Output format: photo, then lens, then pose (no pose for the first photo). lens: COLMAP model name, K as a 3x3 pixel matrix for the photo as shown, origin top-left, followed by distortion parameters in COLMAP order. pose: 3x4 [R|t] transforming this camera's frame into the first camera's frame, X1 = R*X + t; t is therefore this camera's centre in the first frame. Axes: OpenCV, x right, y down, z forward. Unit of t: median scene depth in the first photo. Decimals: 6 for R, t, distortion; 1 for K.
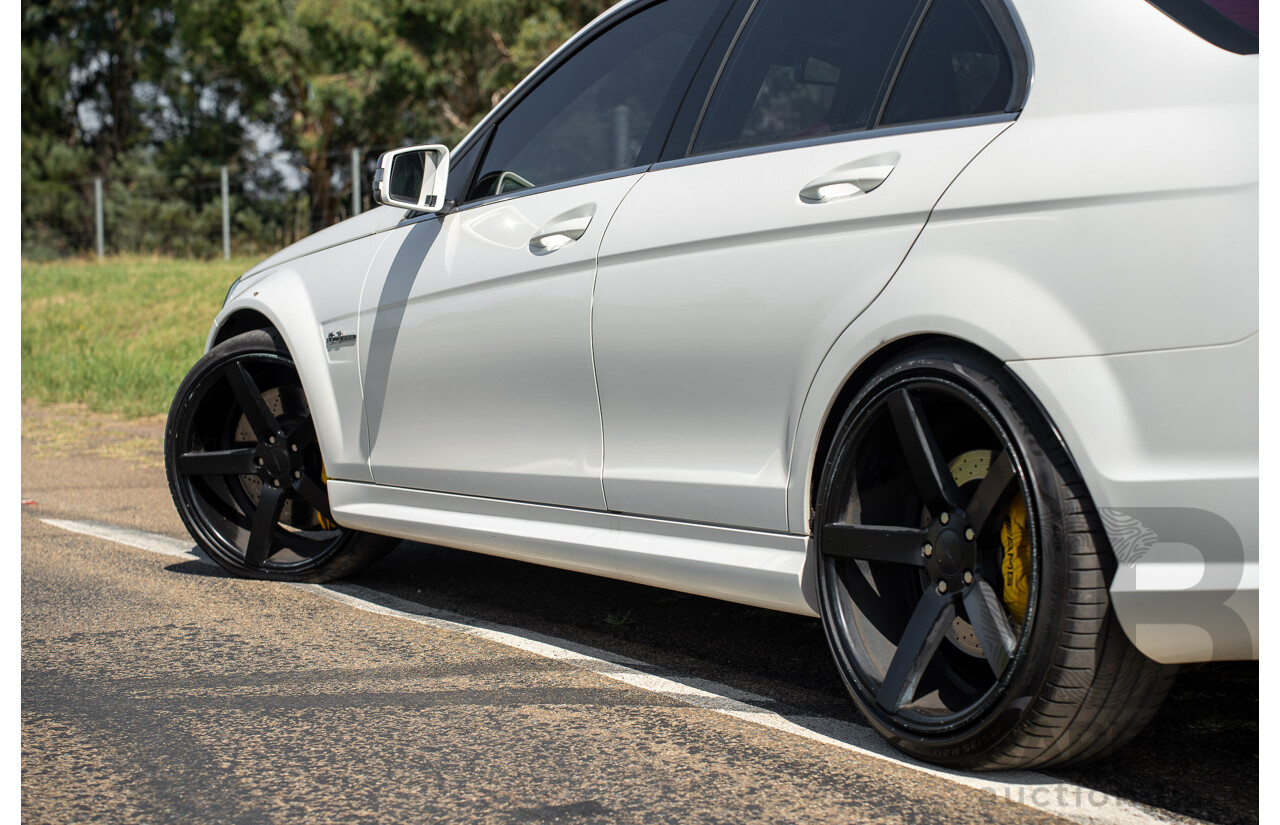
lens RADIAL K [[2242.9, 0, 686.3], [0, 2242.9, 417.7], [0, 0, 1]] dist [0.272671, 0.242959]
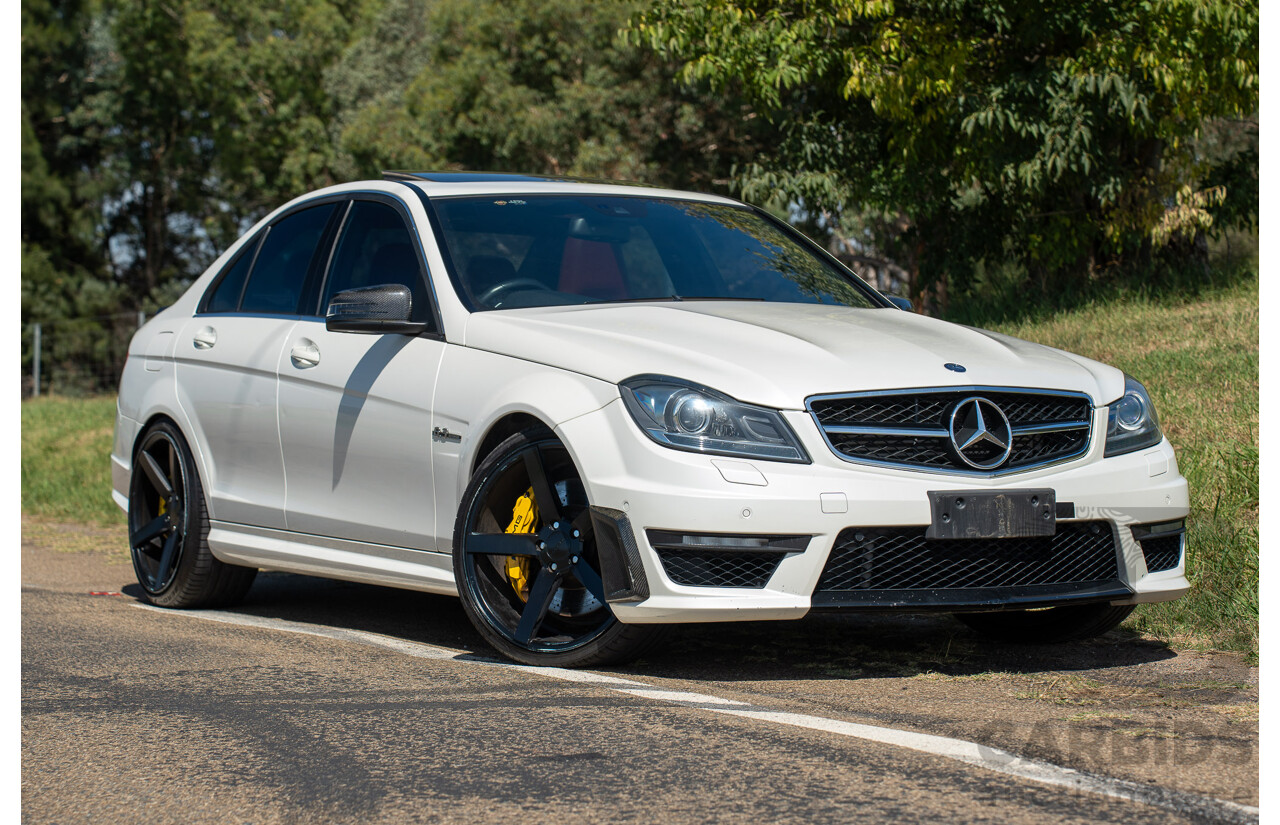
lens RADIAL K [[3204.9, 0, 640.0], [0, 3204.9, 412.5], [0, 0, 1]] dist [0.603852, 0.008504]
pose [[0.997903, -0.002669, -0.064673, 0.084327], [-0.002653, 0.996624, -0.082063, 0.100357], [0.064674, 0.082063, 0.994527, -0.697359]]
